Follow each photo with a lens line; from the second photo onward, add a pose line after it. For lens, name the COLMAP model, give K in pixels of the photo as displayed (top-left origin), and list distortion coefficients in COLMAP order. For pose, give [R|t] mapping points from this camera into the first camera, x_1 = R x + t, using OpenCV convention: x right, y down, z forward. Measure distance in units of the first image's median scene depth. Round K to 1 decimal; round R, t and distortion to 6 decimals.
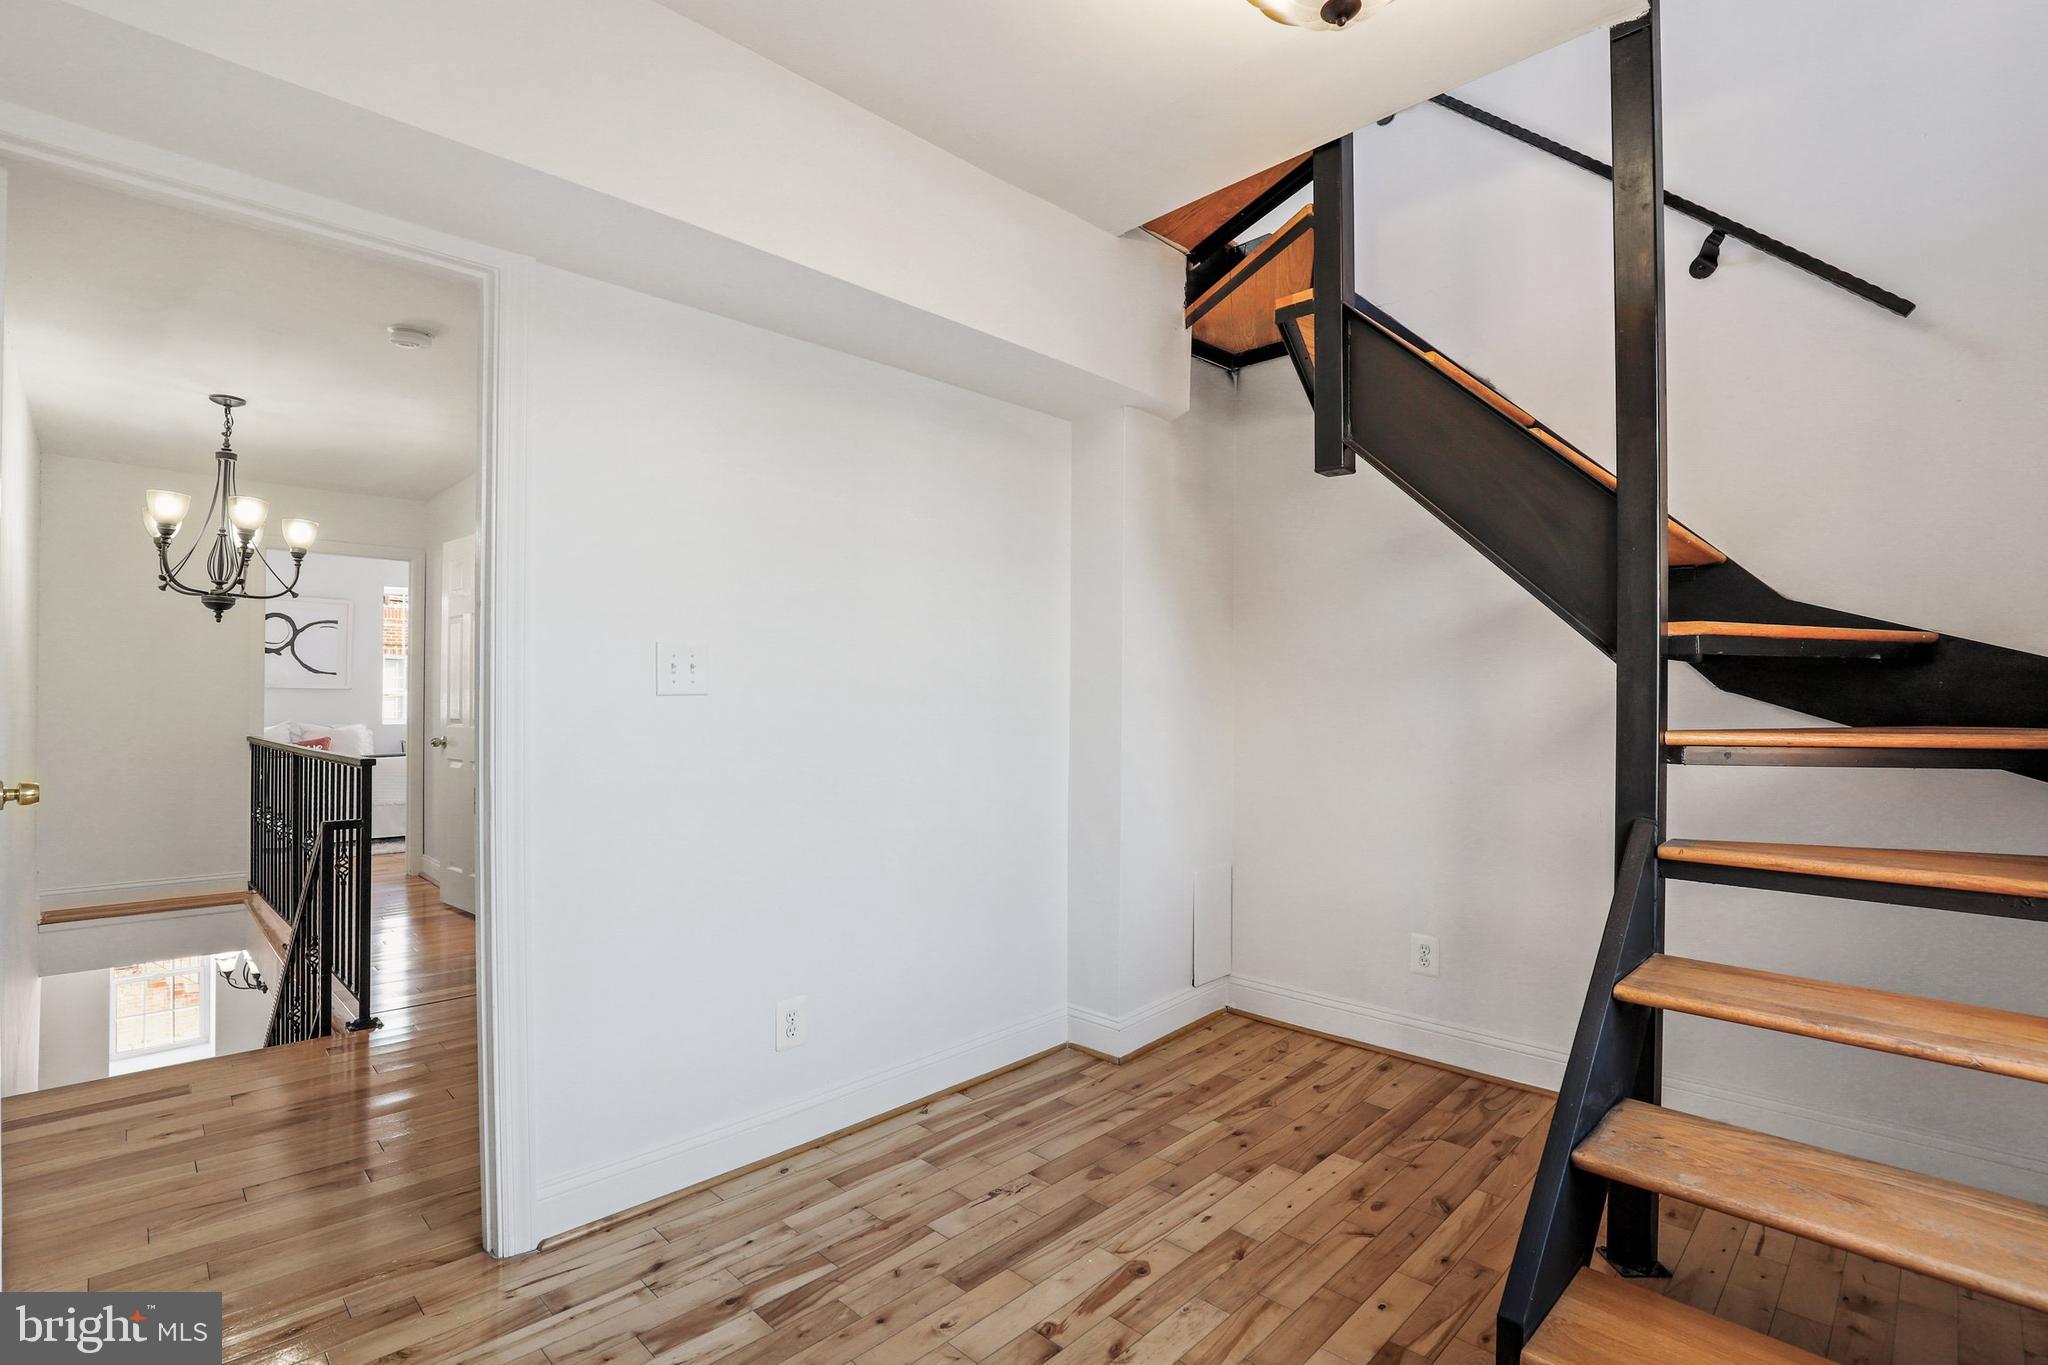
lens RADIAL K [[950.7, 0, 1006.1], [0, 950.7, 673.2], [0, 0, 1]] dist [-0.029356, 0.006154]
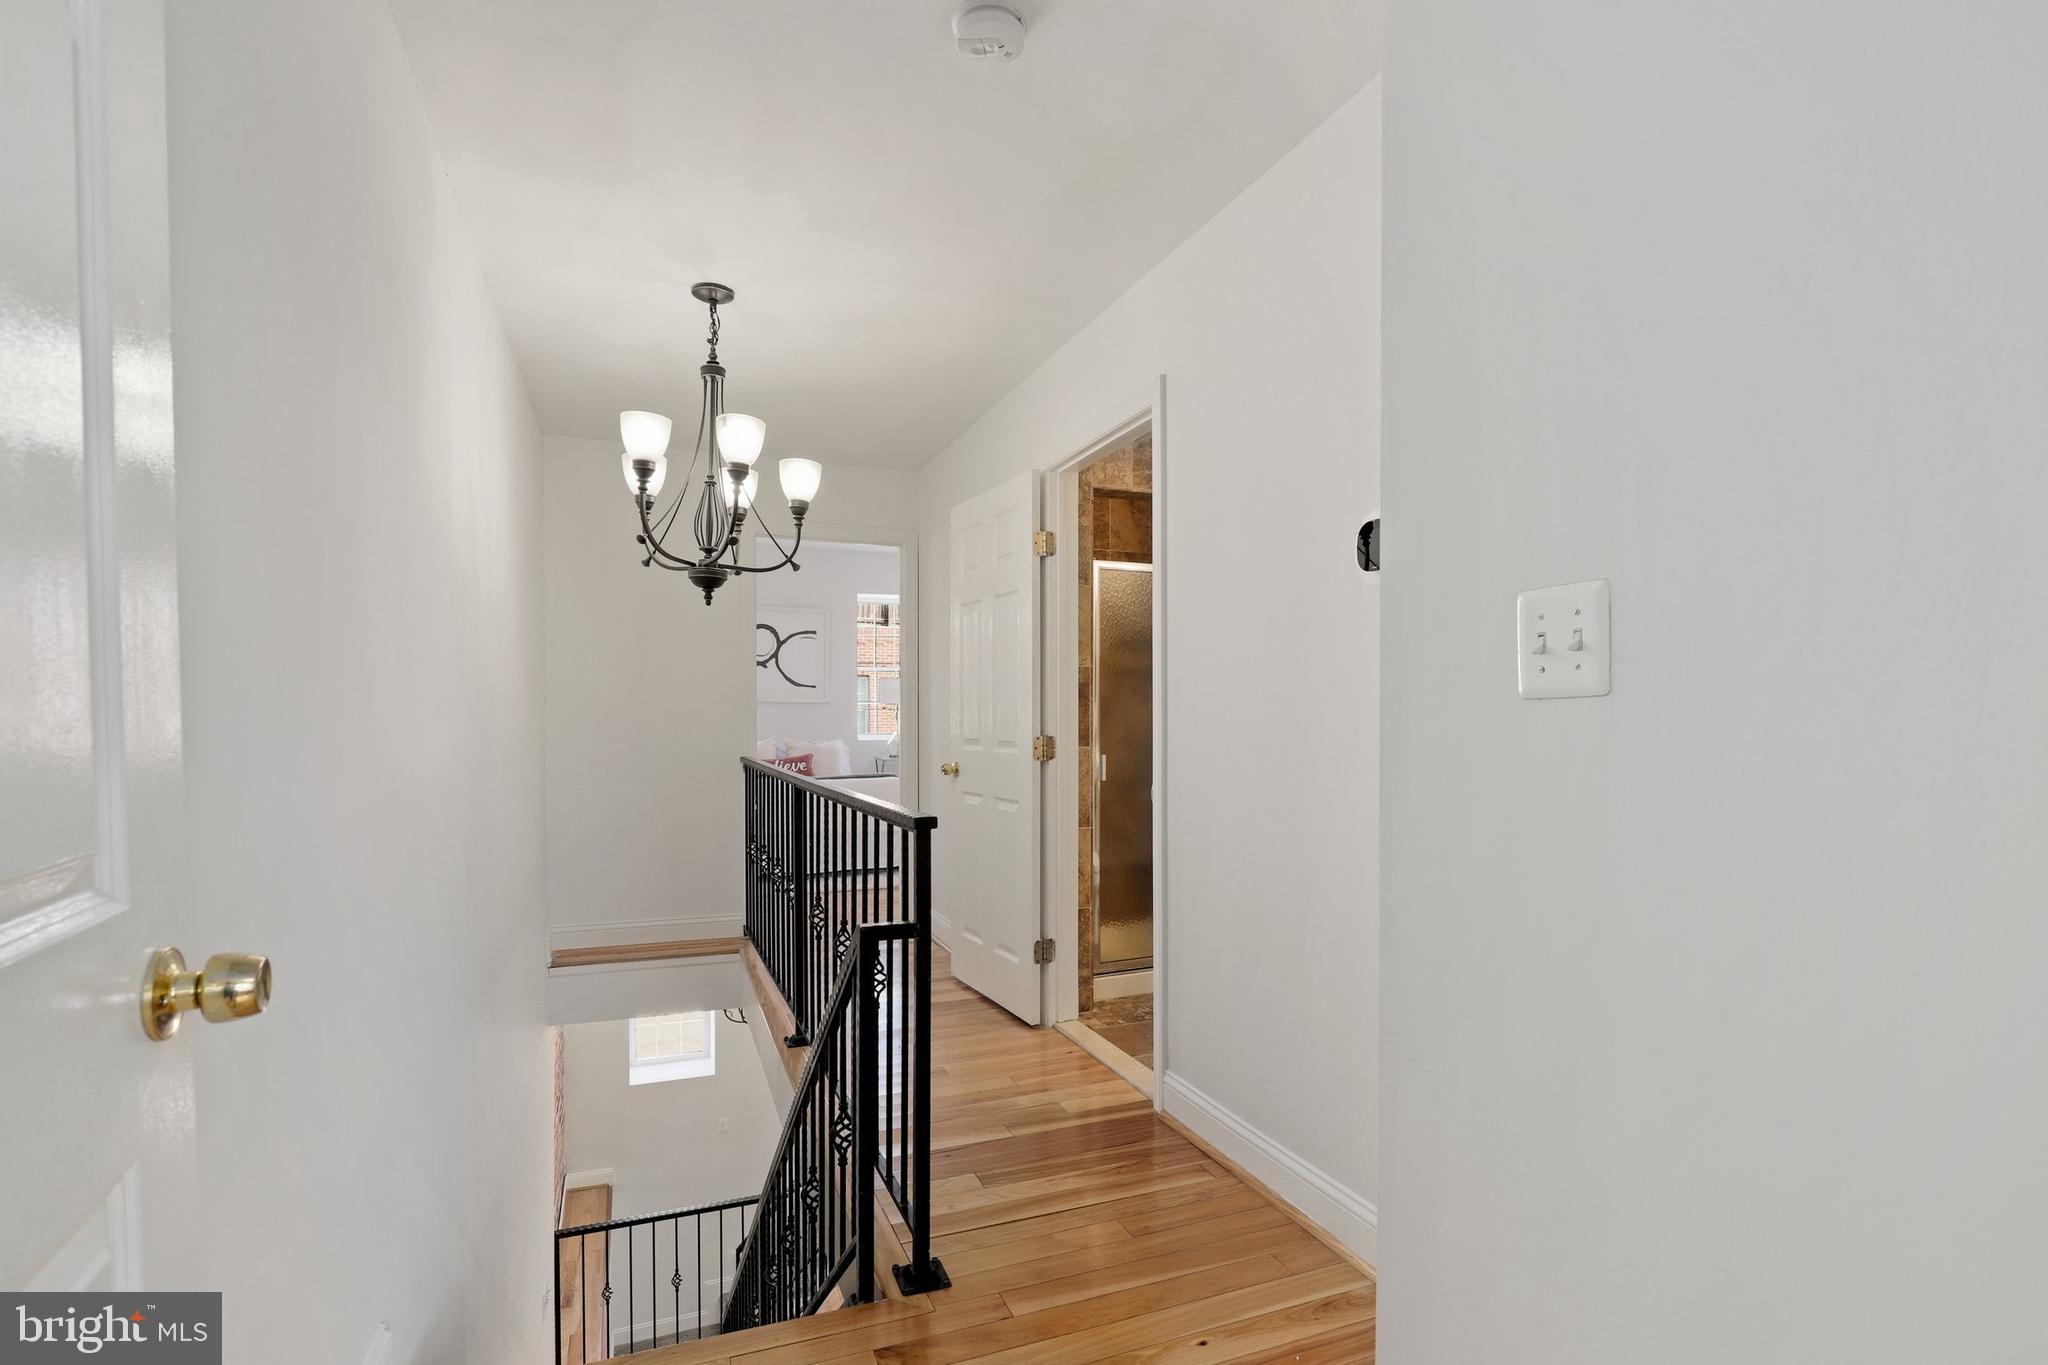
lens RADIAL K [[950.7, 0, 1013.8], [0, 950.7, 698.7], [0, 0, 1]] dist [-0.029356, 0.006154]
pose [[0.922593, -0.007854, -0.385694, -0.329007], [0.012580, 0.999874, 0.009729, 0.012127], [0.385569, -0.013828, 0.922575, 0.396818]]
